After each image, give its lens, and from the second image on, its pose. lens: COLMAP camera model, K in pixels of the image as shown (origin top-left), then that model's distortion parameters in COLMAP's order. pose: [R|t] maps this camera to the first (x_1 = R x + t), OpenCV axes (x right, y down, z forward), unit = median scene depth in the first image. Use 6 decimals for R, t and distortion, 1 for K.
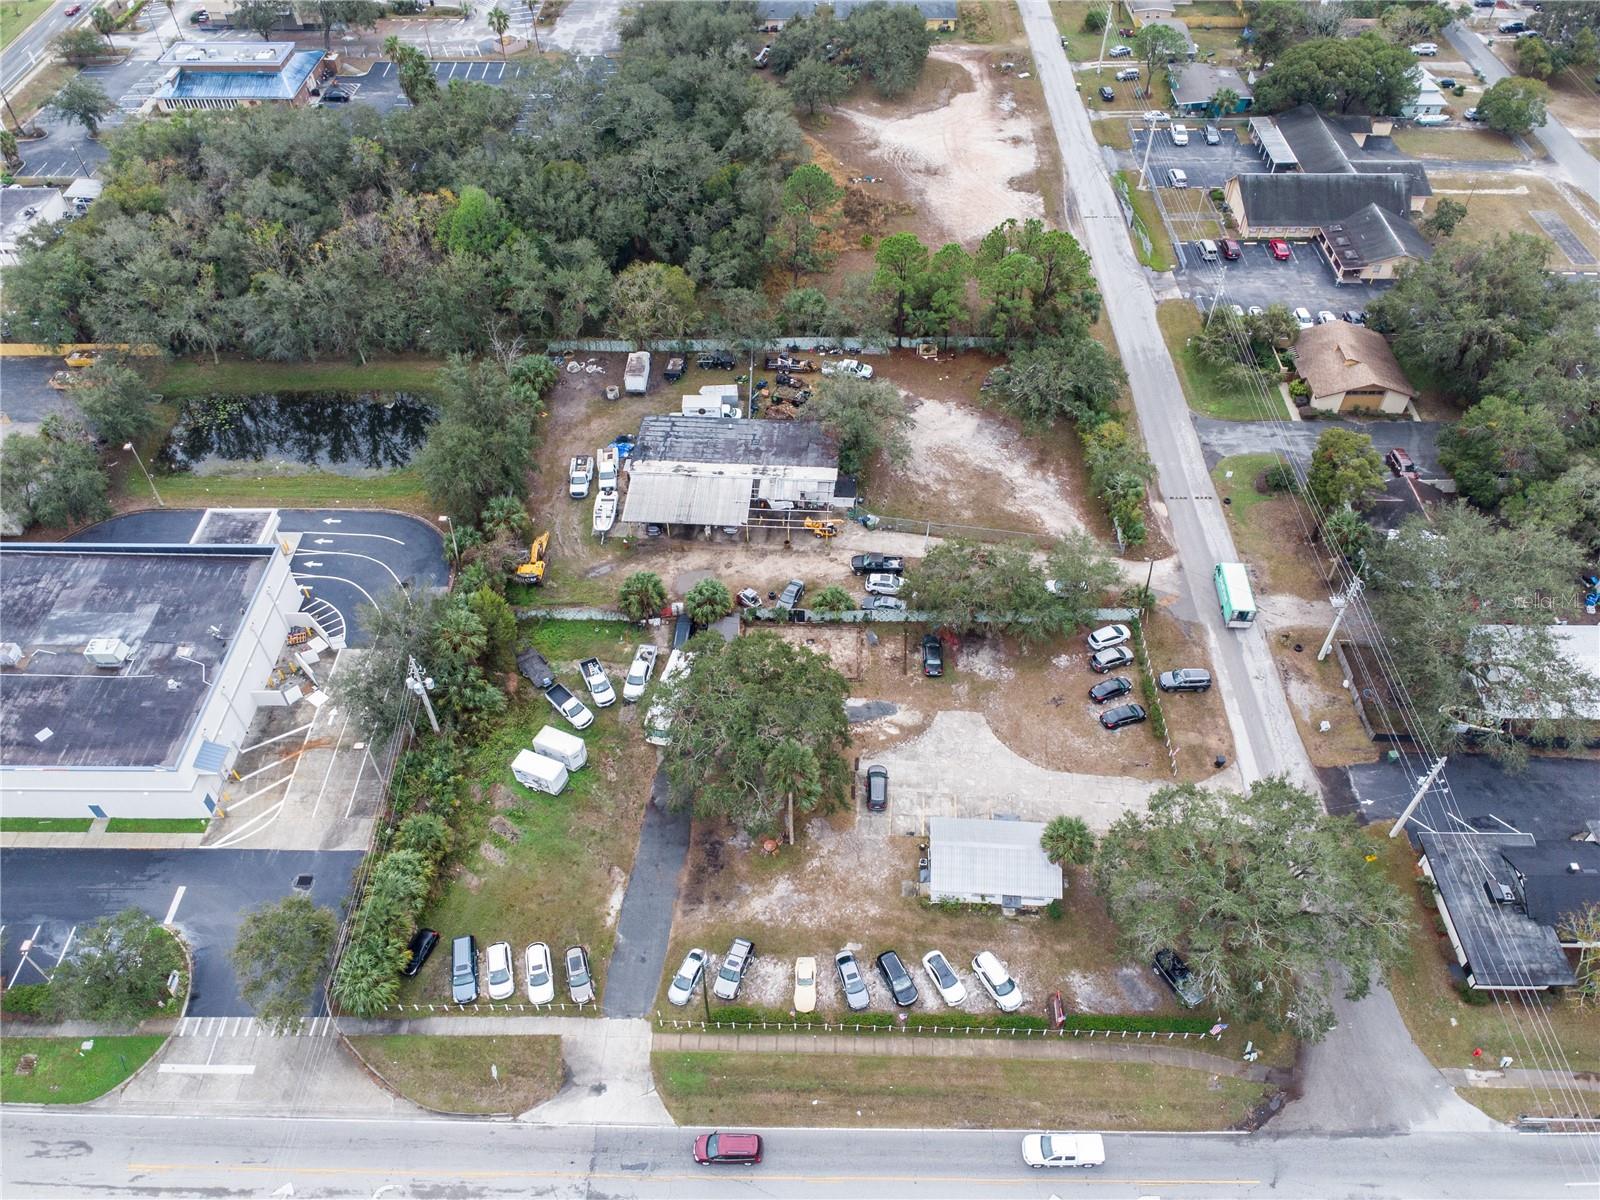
lens RADIAL K [[1155.2, 0, 806.7], [0, 1155.2, 608.2], [0, 0, 1]] dist [0.016518, -0.015558]
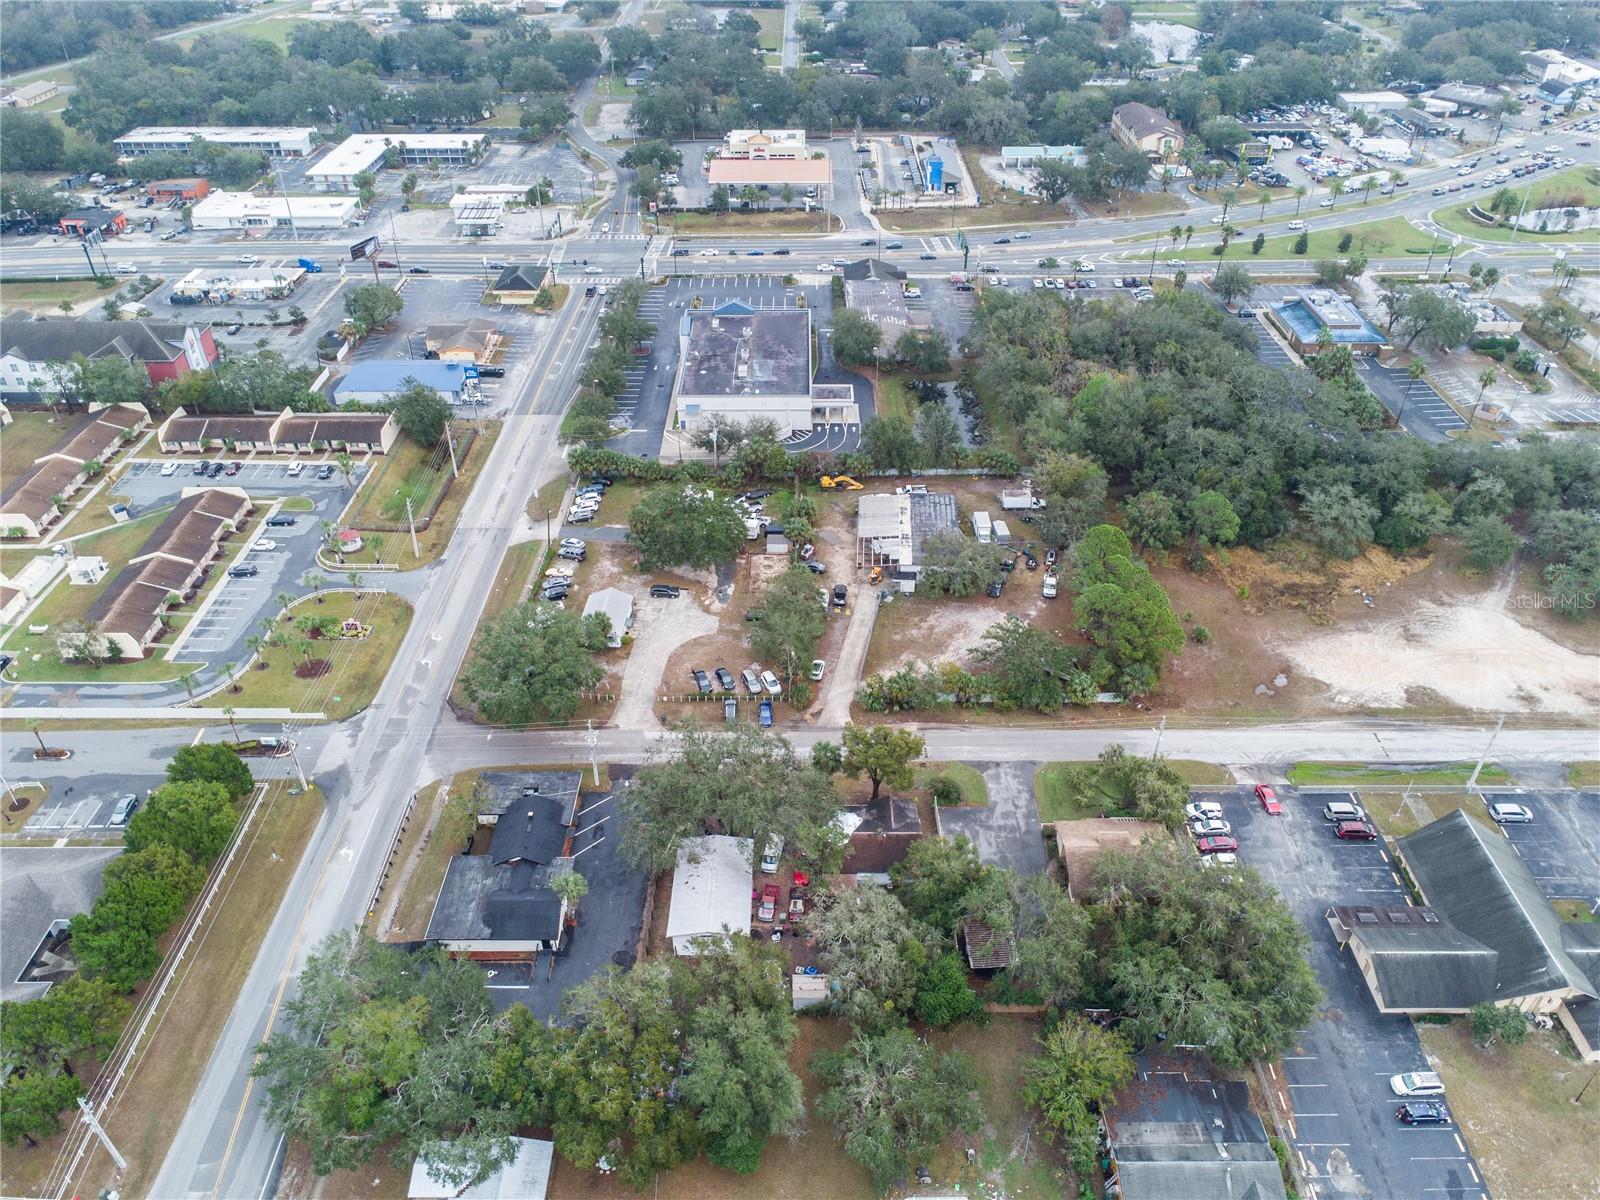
lens RADIAL K [[1155.2, 0, 806.7], [0, 1155.2, 608.2], [0, 0, 1]] dist [0.016518, -0.015558]
pose [[0.012498, 0.590968, -0.806598, 1.239772], [-0.732932, 0.554138, 0.394641, -0.570827], [0.680187, 0.586250, 0.440065, 0.294914]]
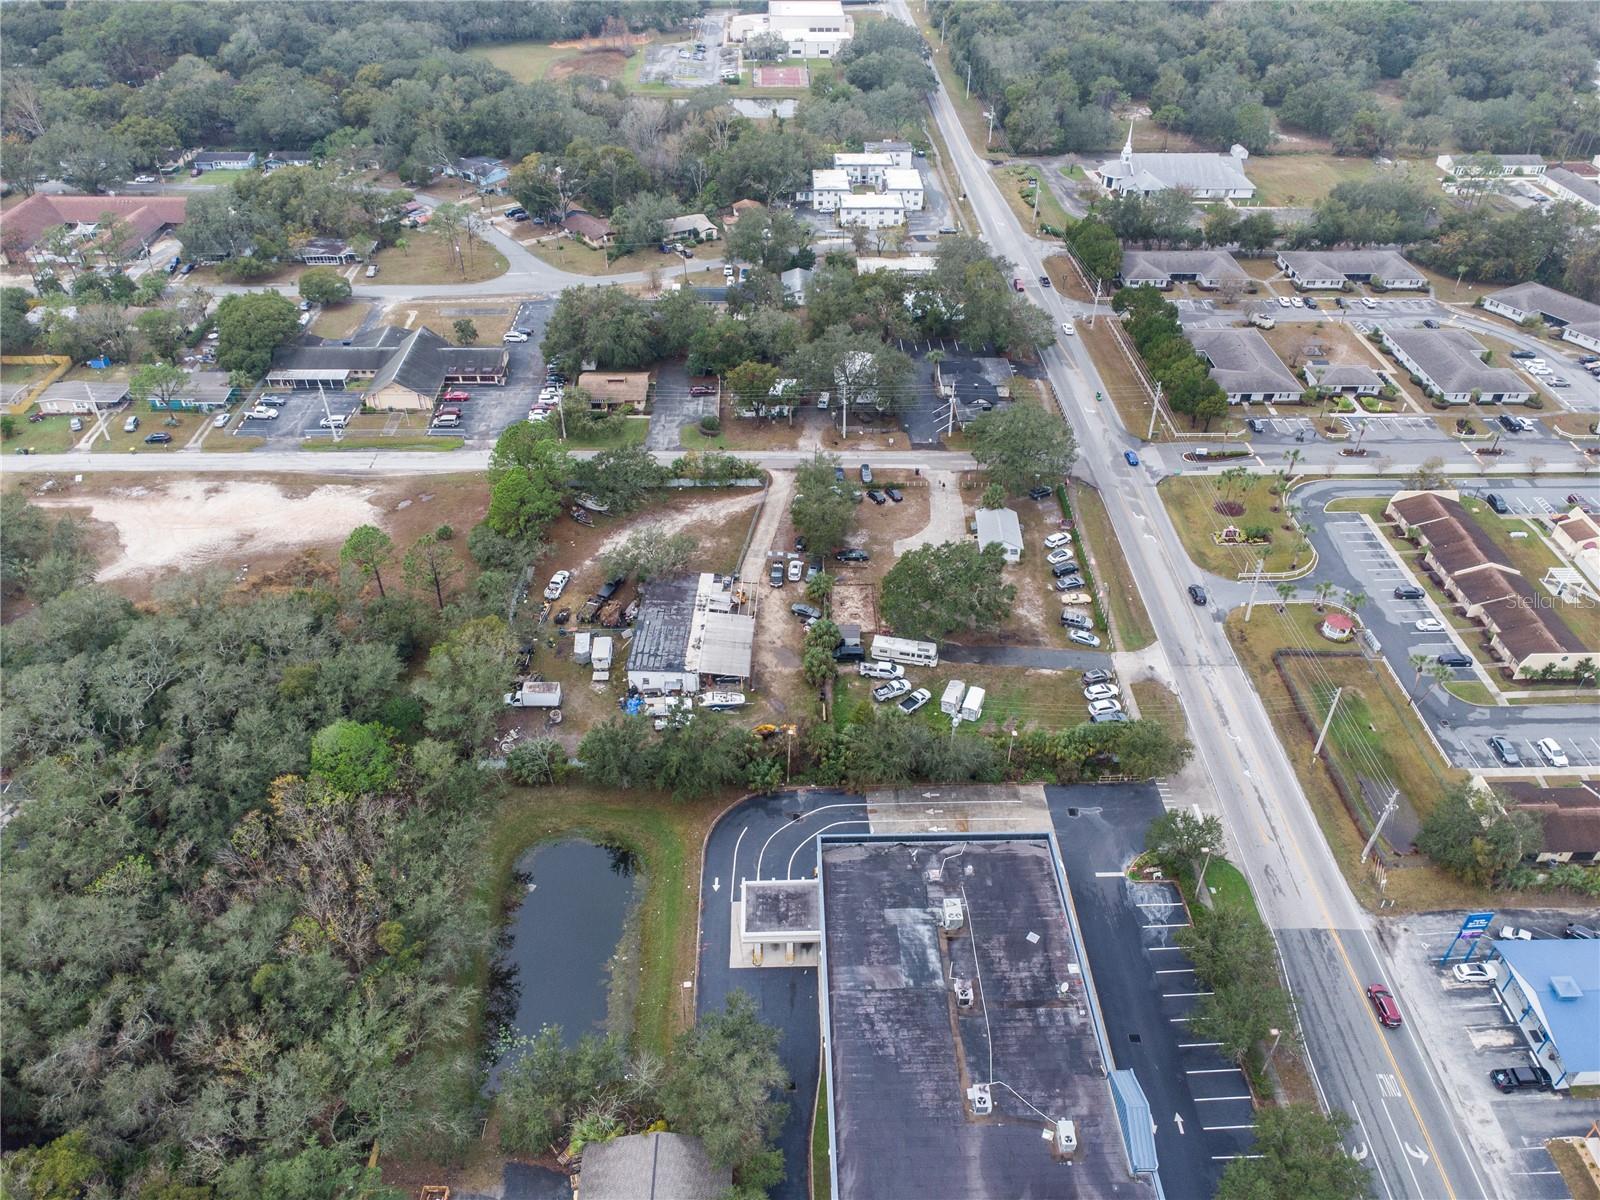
lens RADIAL K [[1155.2, 0, 806.7], [0, 1155.2, 608.2], [0, 0, 1]] dist [0.016518, -0.015558]
pose [[-0.037259, -0.613174, 0.789069, -1.101869], [0.726365, 0.525672, 0.442790, -0.622236], [-0.686298, 0.589650, 0.425802, 0.343439]]
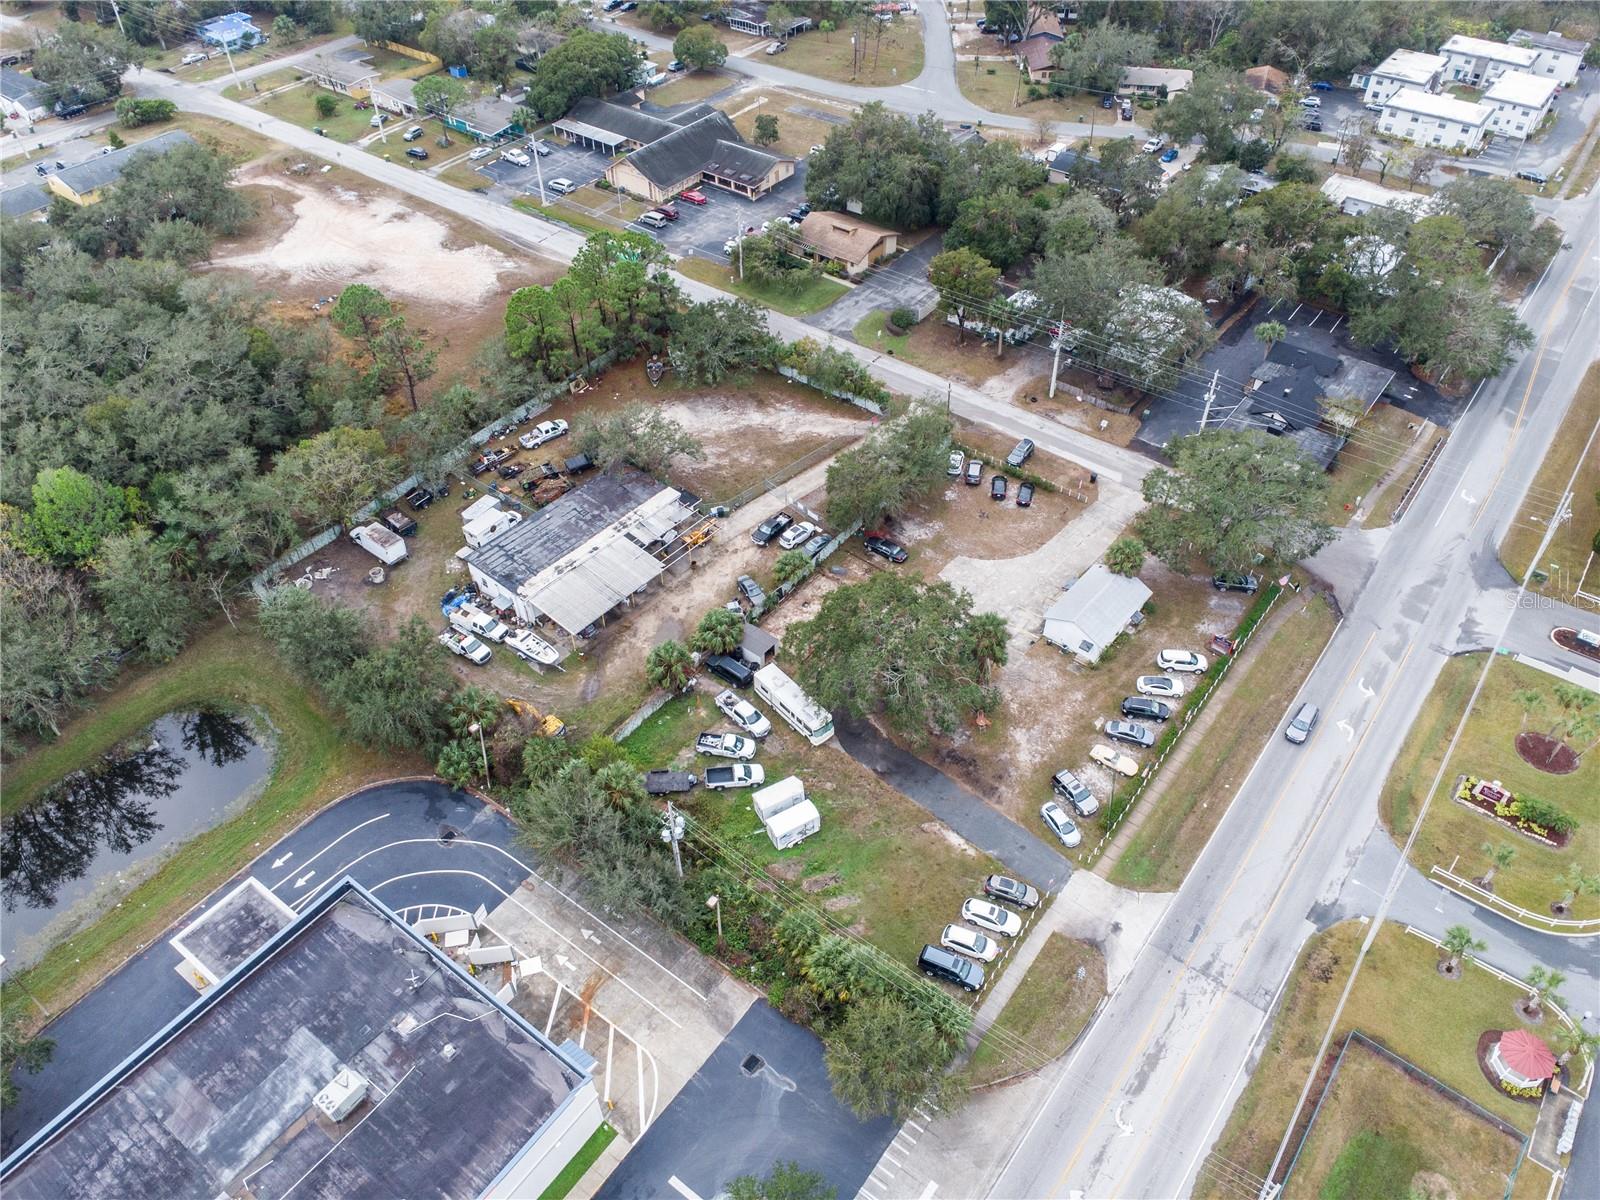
lens RADIAL K [[1155.2, 0, 806.7], [0, 1155.2, 608.2], [0, 0, 1]] dist [0.016518, -0.015558]
pose [[0.592435, -0.559704, 0.579441, -0.563370], [0.591453, 0.790530, 0.158887, -0.126120], [-0.546995, 0.248582, 0.799377, 0.127075]]
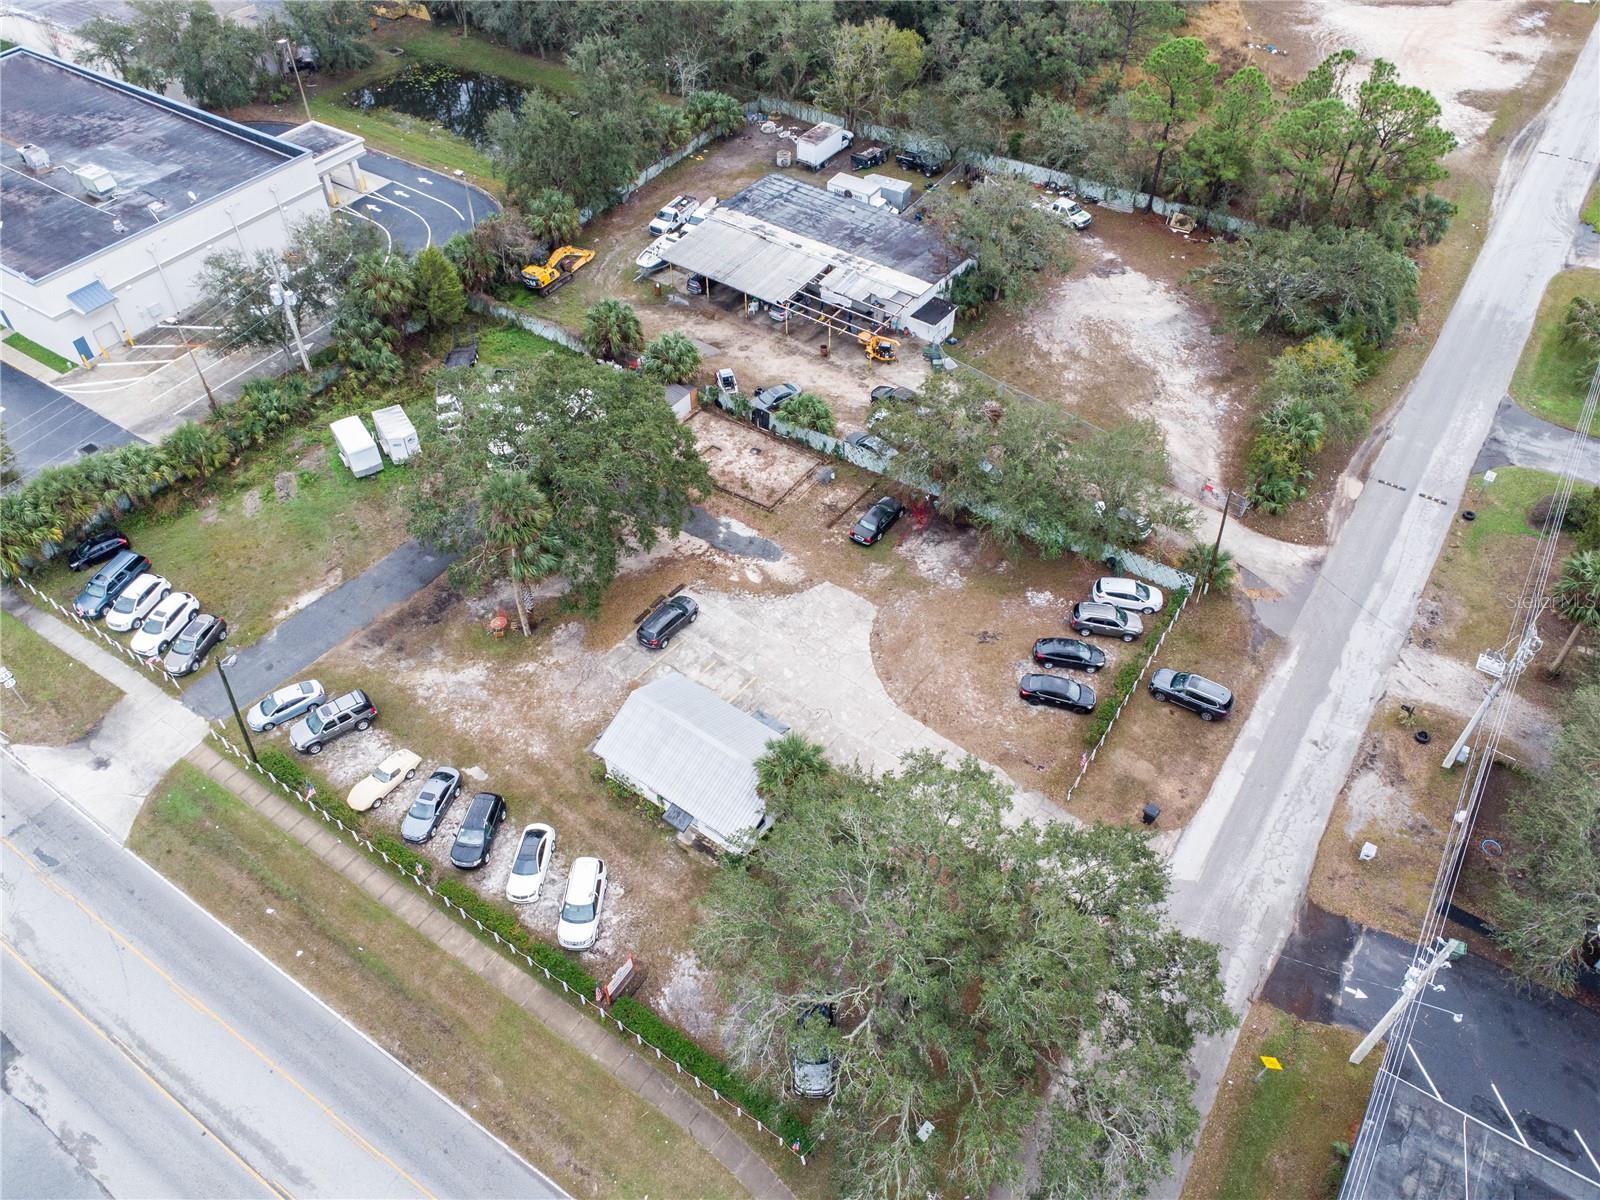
lens RADIAL K [[1155.2, 0, 806.7], [0, 1155.2, 608.2], [0, 0, 1]] dist [0.016518, -0.015558]
pose [[0.841411, 0.391968, -0.372005, 0.316709], [-0.397057, 0.915386, 0.066435, 0.053088], [0.366569, 0.091809, 0.925850, 0.297590]]
